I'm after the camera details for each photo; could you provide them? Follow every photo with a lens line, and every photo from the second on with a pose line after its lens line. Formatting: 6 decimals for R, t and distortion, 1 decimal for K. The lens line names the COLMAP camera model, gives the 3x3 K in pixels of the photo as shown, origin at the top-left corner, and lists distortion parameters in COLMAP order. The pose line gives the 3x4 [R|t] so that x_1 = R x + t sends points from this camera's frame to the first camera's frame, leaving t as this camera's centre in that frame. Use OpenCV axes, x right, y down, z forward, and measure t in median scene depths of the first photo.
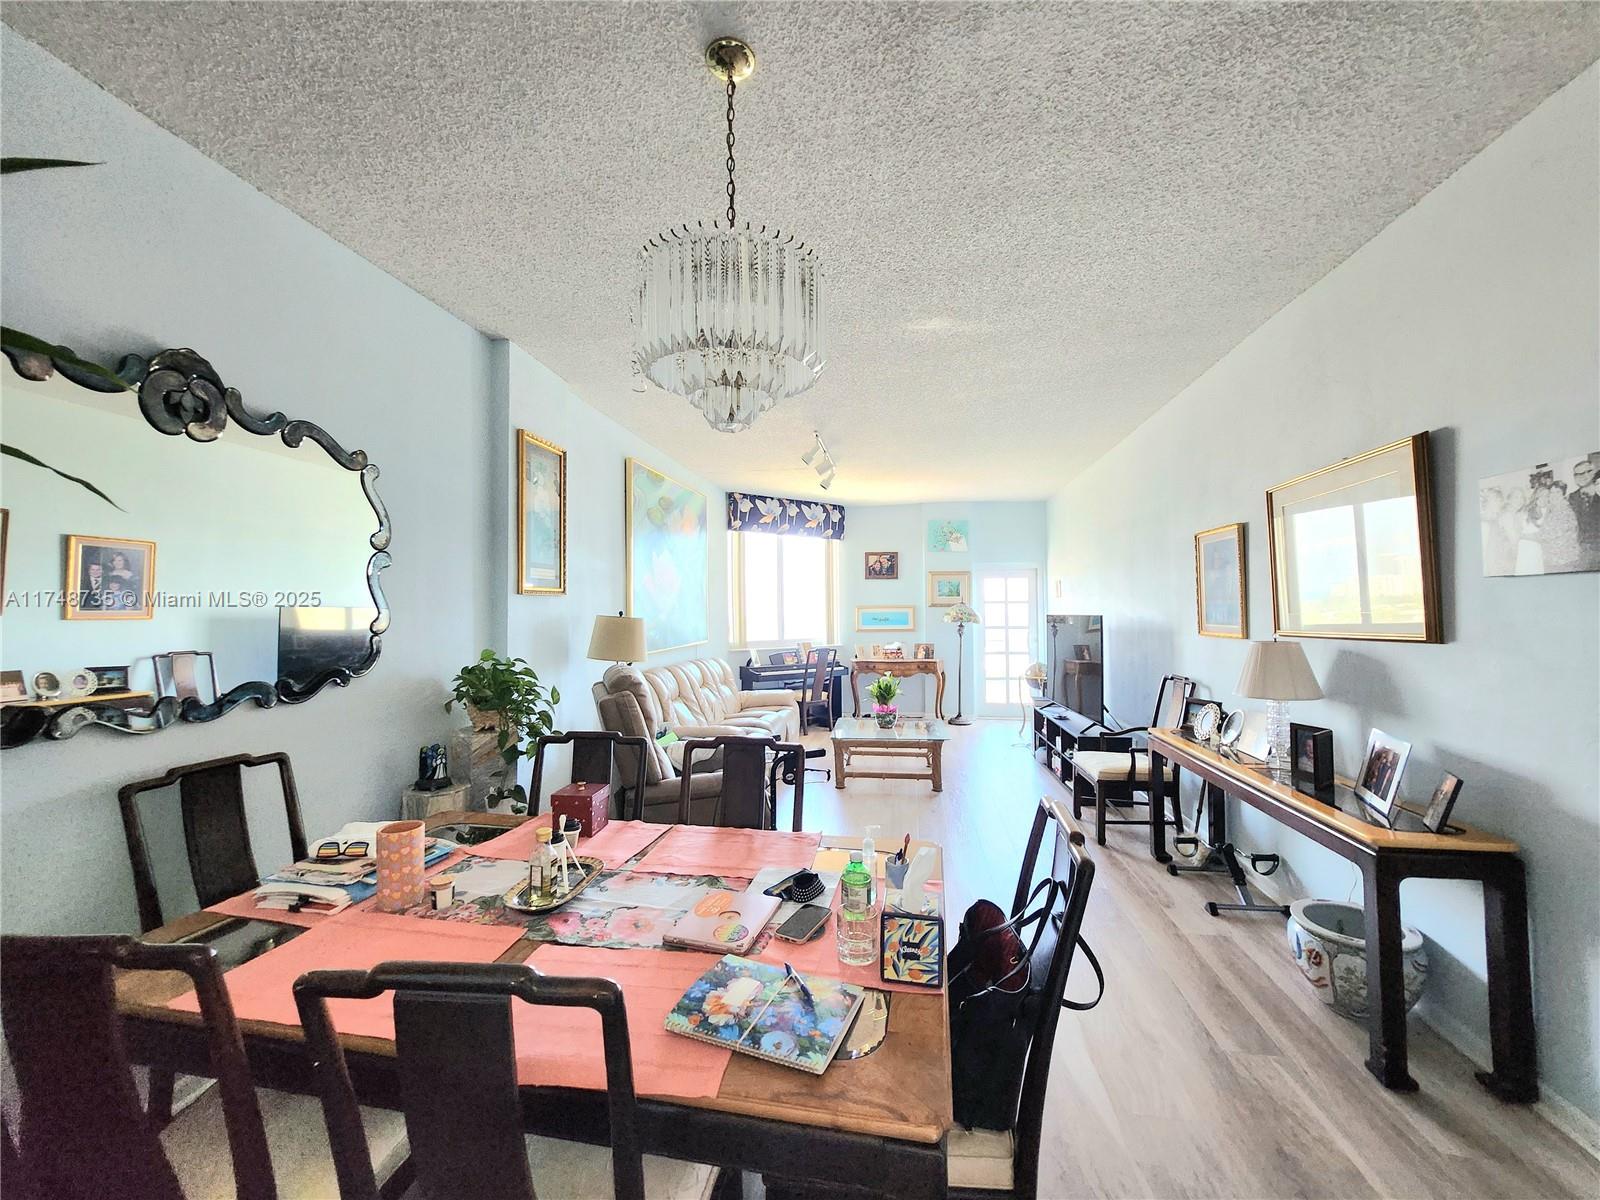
lens RADIAL K [[644.6, 0, 800.0], [0, 644.6, 600.0], [0, 0, 1]] dist [-0.012204, 0.008874]
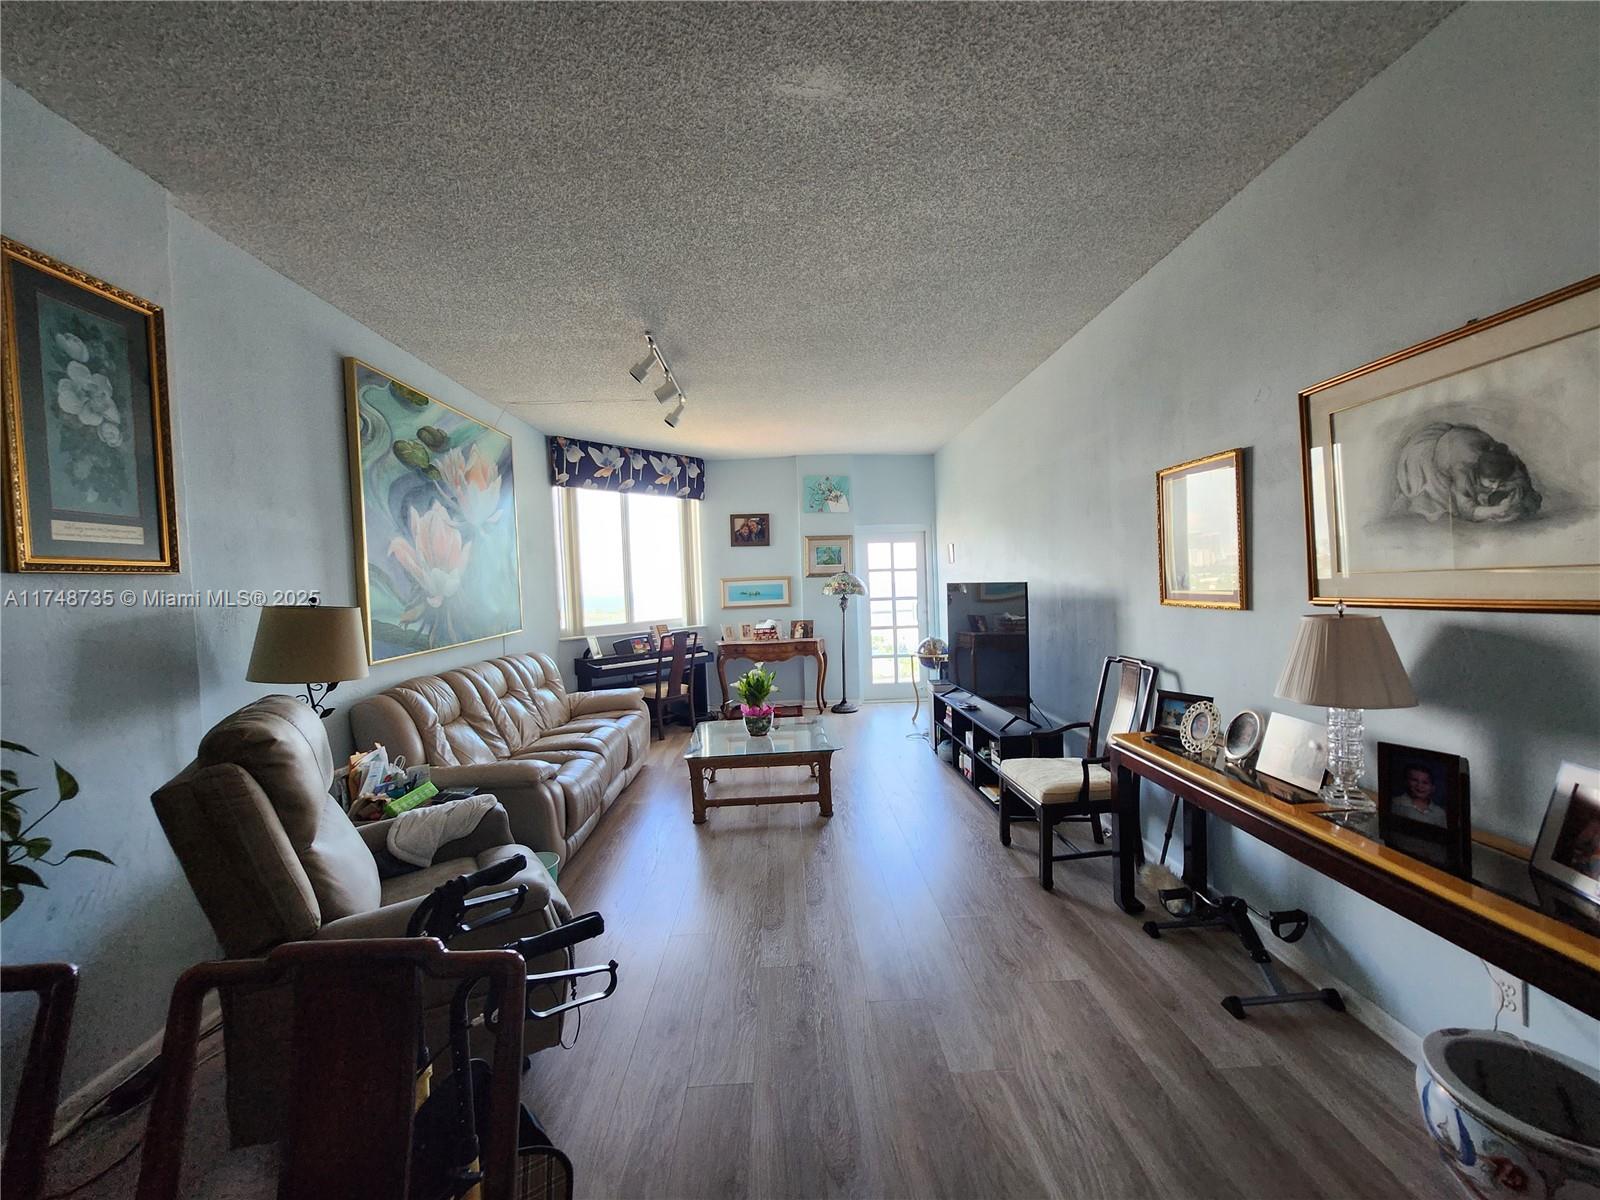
lens RADIAL K [[635.7, 0, 807.1], [0, 635.7, 588.4], [0, 0, 1]] dist [-0.001224, -0.000181]
pose [[0.978262, -0.029638, 0.205243, 0.034454], [0.024547, 0.999326, 0.027306, 0.002701], [-0.205914, -0.021674, 0.978330, 0.217108]]
